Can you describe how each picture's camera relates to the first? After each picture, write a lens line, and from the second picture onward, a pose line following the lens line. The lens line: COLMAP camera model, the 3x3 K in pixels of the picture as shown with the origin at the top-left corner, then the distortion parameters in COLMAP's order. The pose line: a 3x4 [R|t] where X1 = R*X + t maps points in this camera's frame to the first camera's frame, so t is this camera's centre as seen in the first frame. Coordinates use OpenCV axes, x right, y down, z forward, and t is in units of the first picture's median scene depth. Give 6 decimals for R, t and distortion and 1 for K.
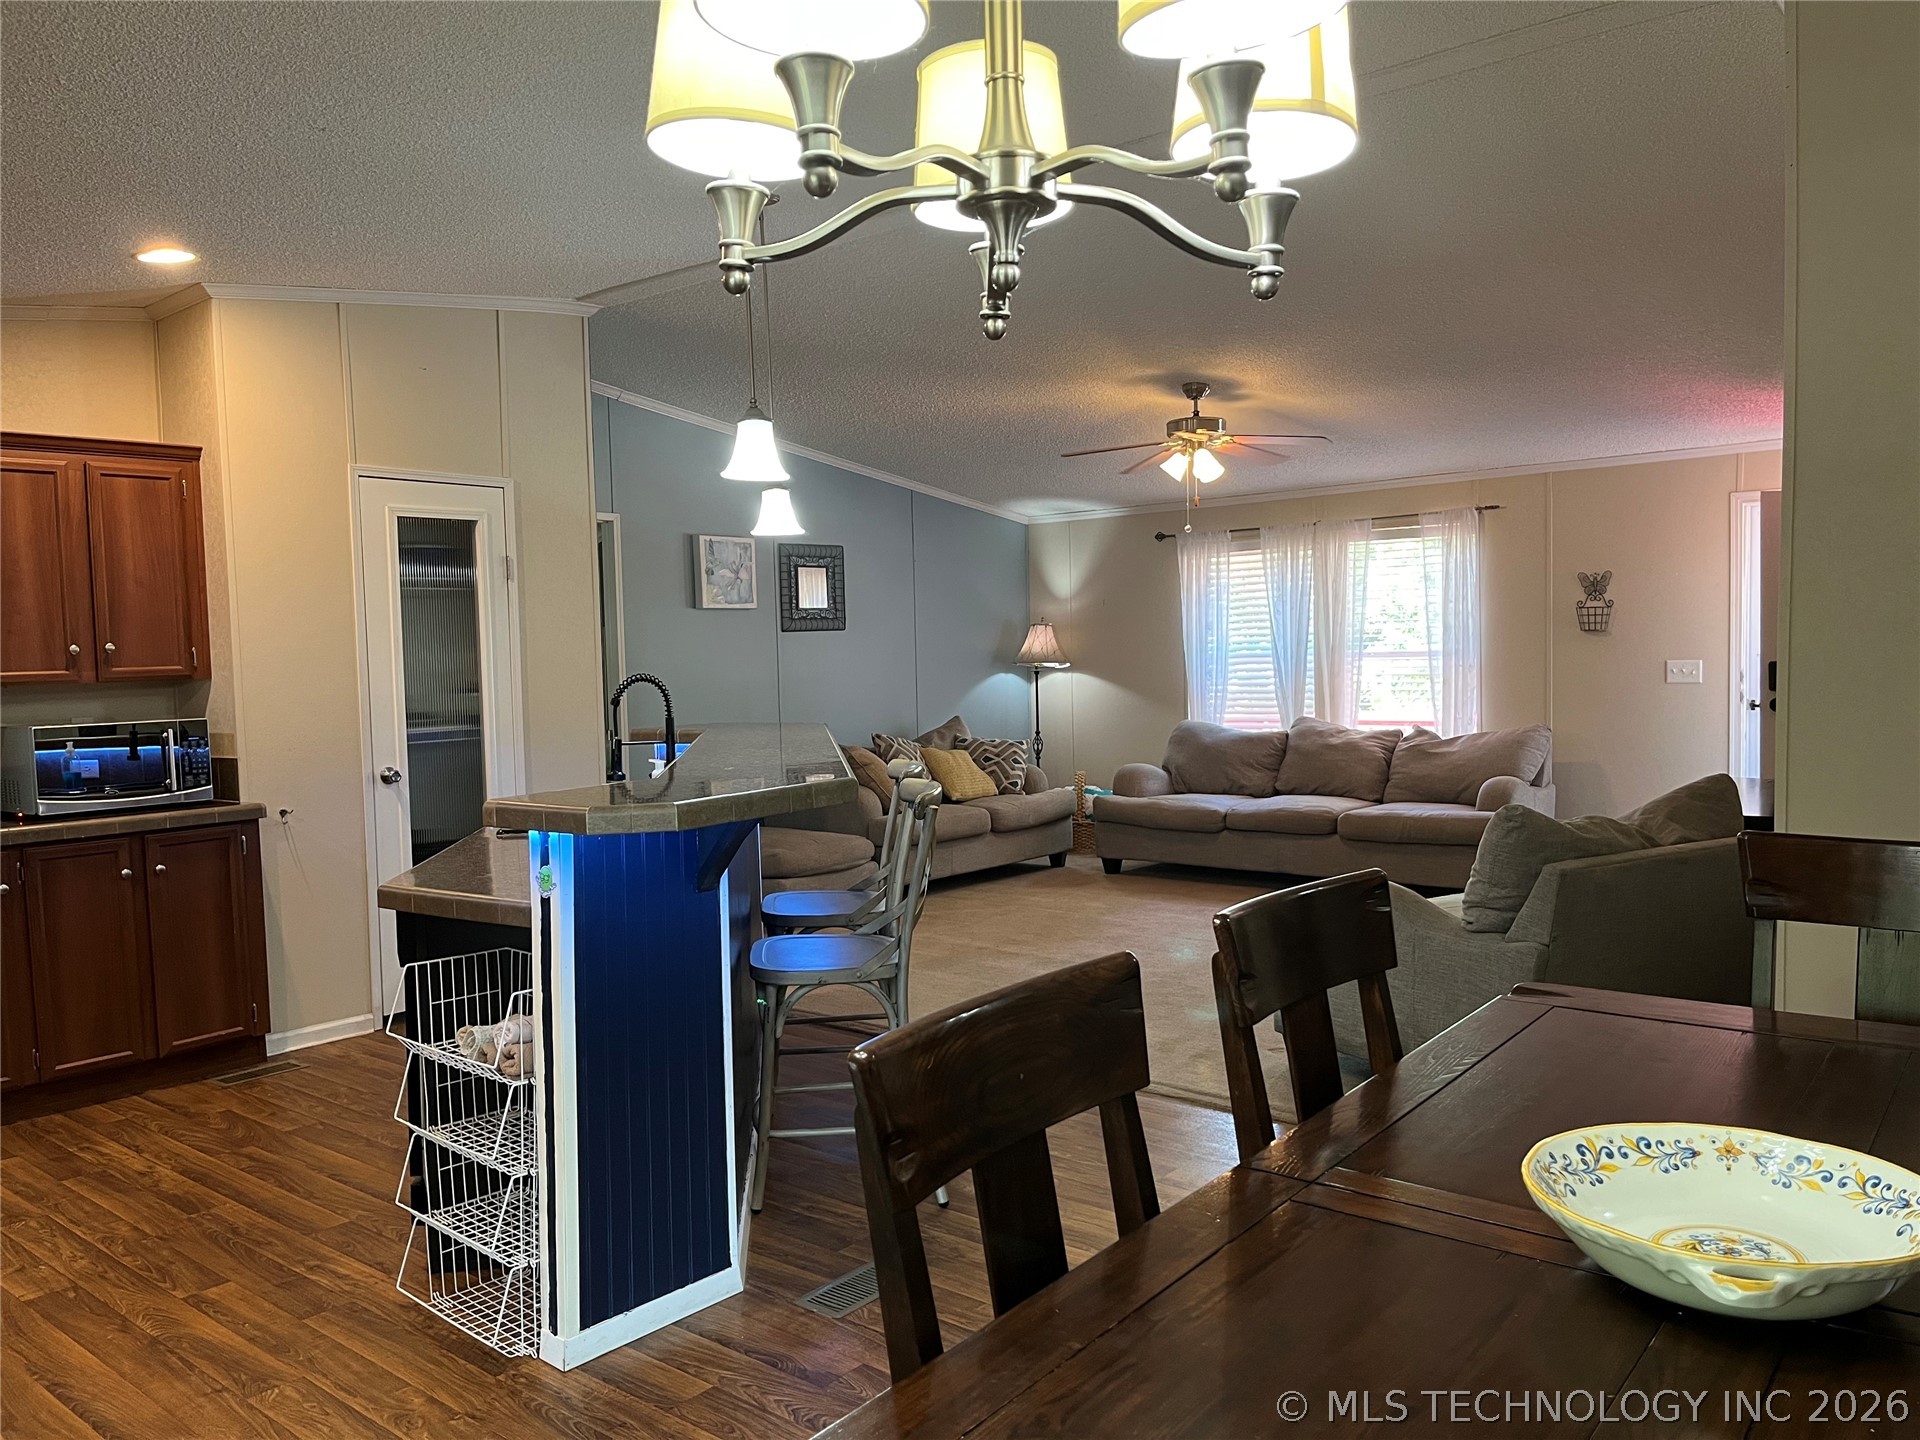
lens RADIAL K [[1446.3, 0, 970.2], [0, 1446.3, 734.6], [0, 0, 1]] dist [0.068200, -0.097159]
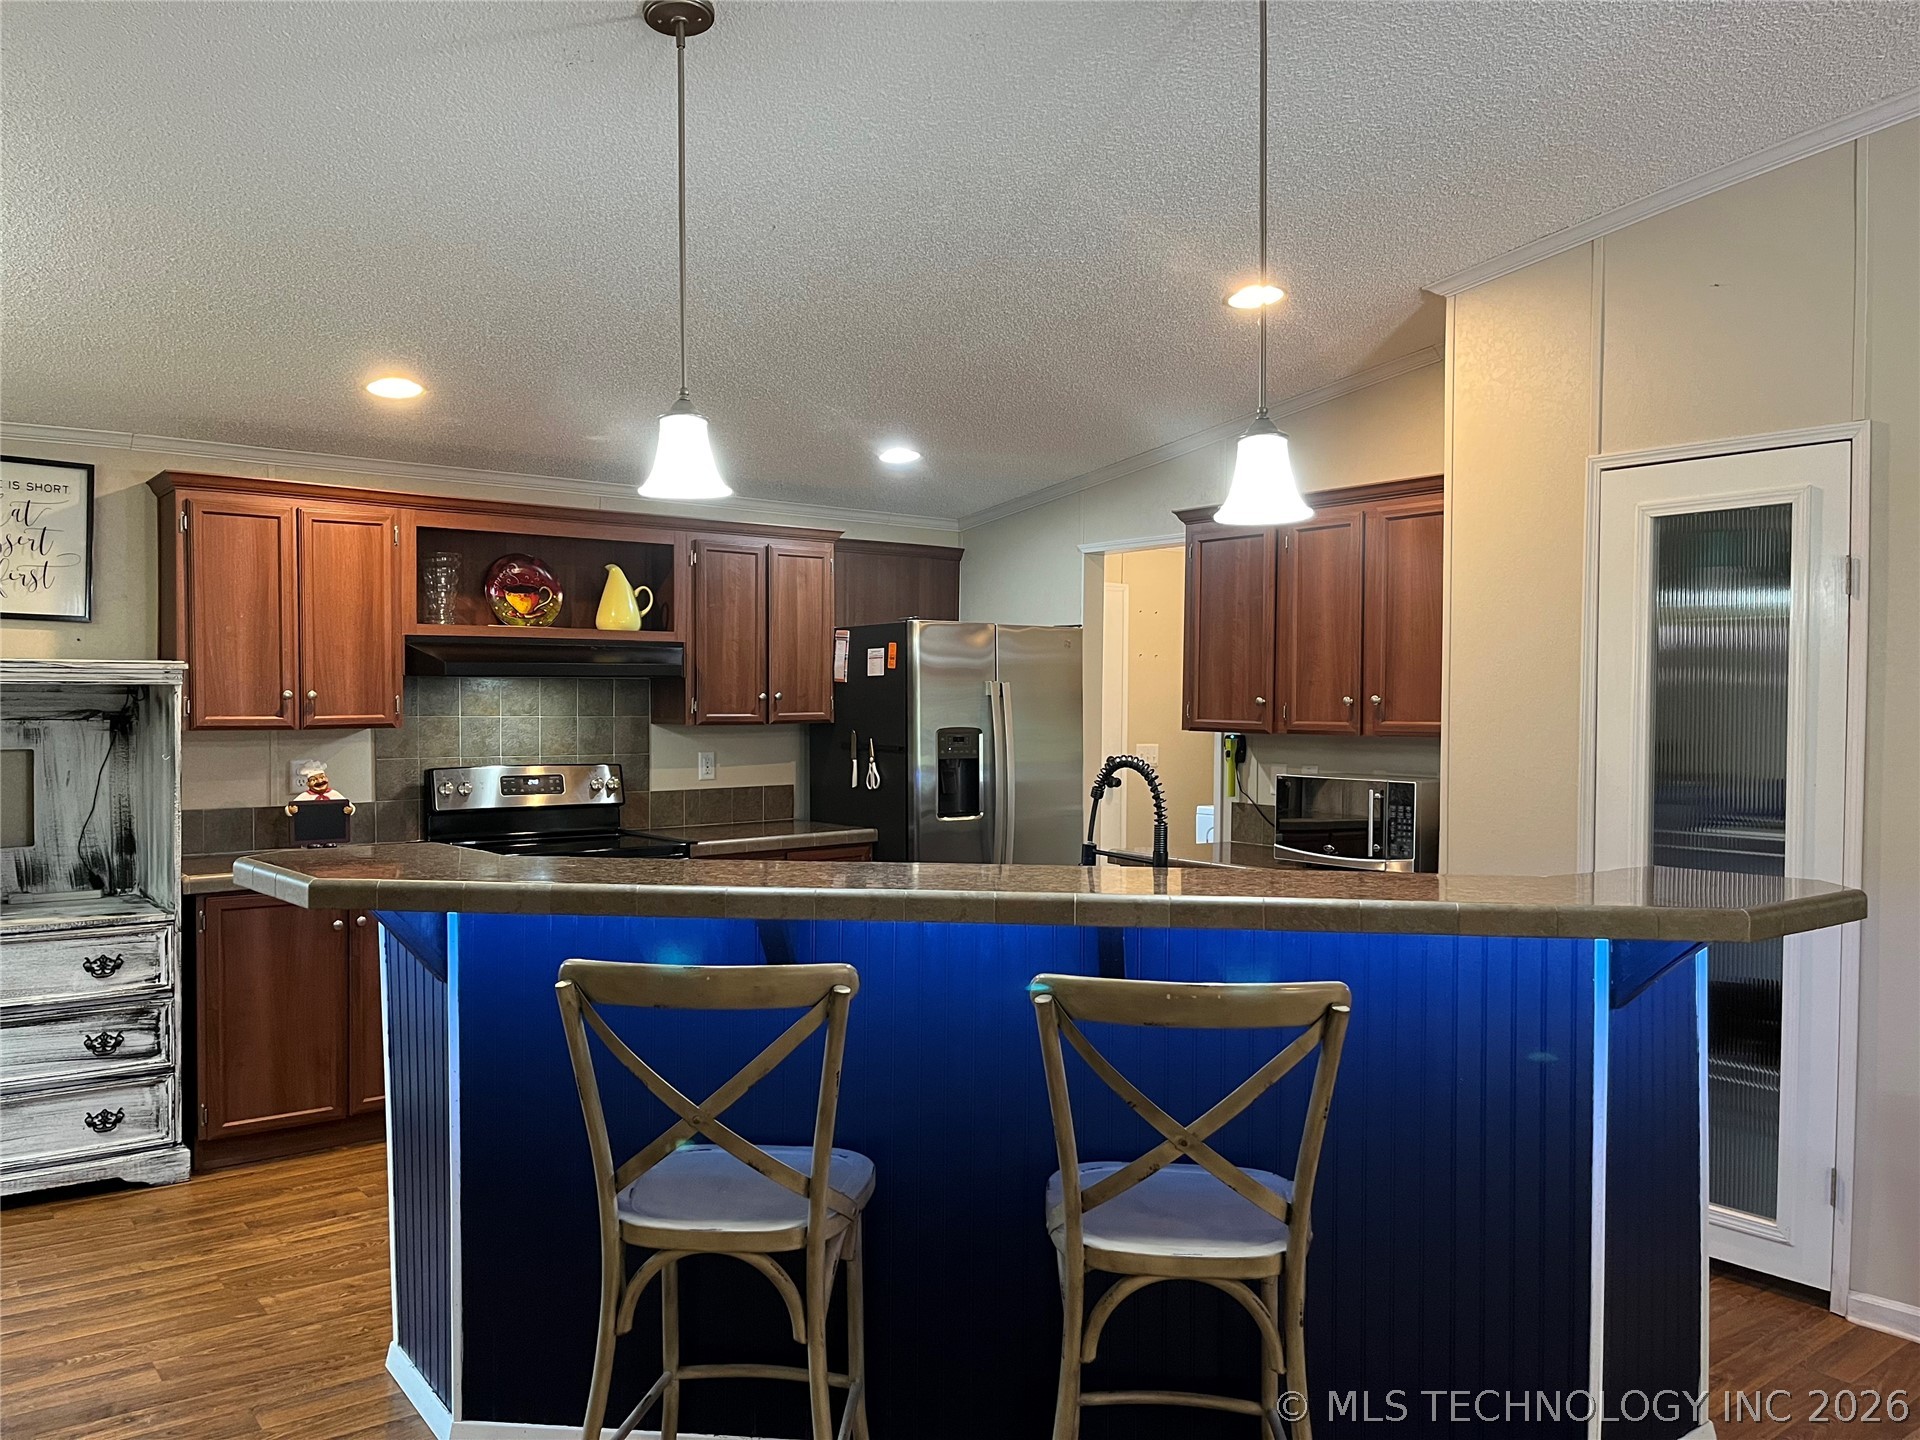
lens RADIAL K [[1446.3, 0, 958.8], [0, 1446.3, 727.8], [0, 0, 1]] dist [0.068200, -0.097159]
pose [[-0.218523, 0.040571, -0.974988, 0.257491], [-0.061942, 0.996544, 0.055350, -0.049739], [0.973864, 0.072488, -0.215254, 0.606841]]
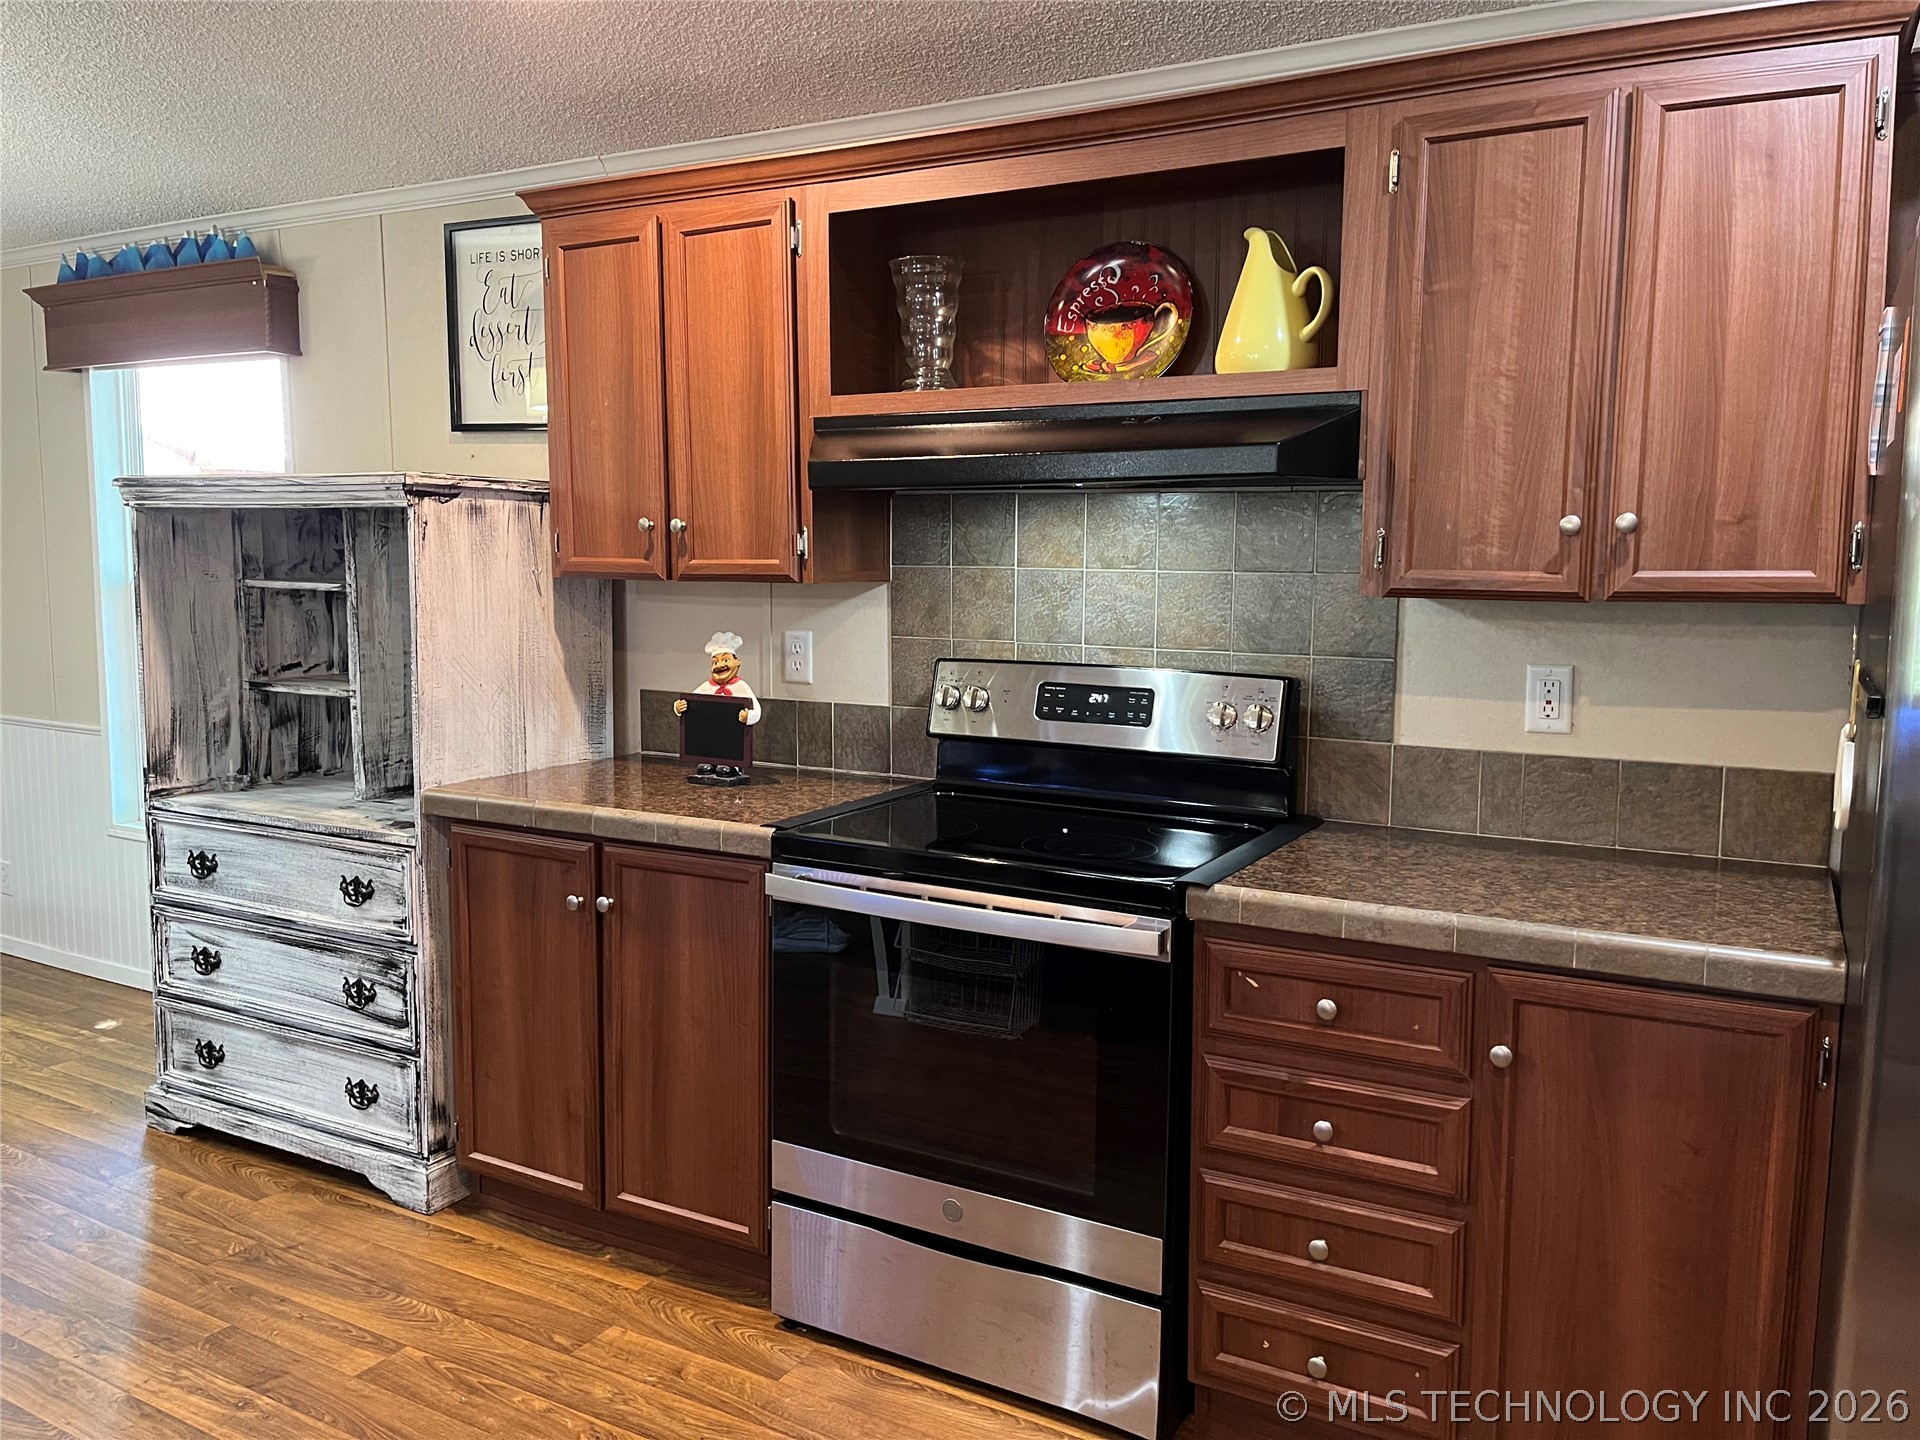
lens RADIAL K [[1446.3, 0, 970.7], [0, 1446.3, 707.6], [0, 0, 1]] dist [0.068200, -0.097159]
pose [[-0.983742, 0.031595, -0.176786, -0.306707], [-0.000077, 0.984328, 0.176347, -0.031998], [0.179587, 0.173493, -0.968323, 0.597111]]
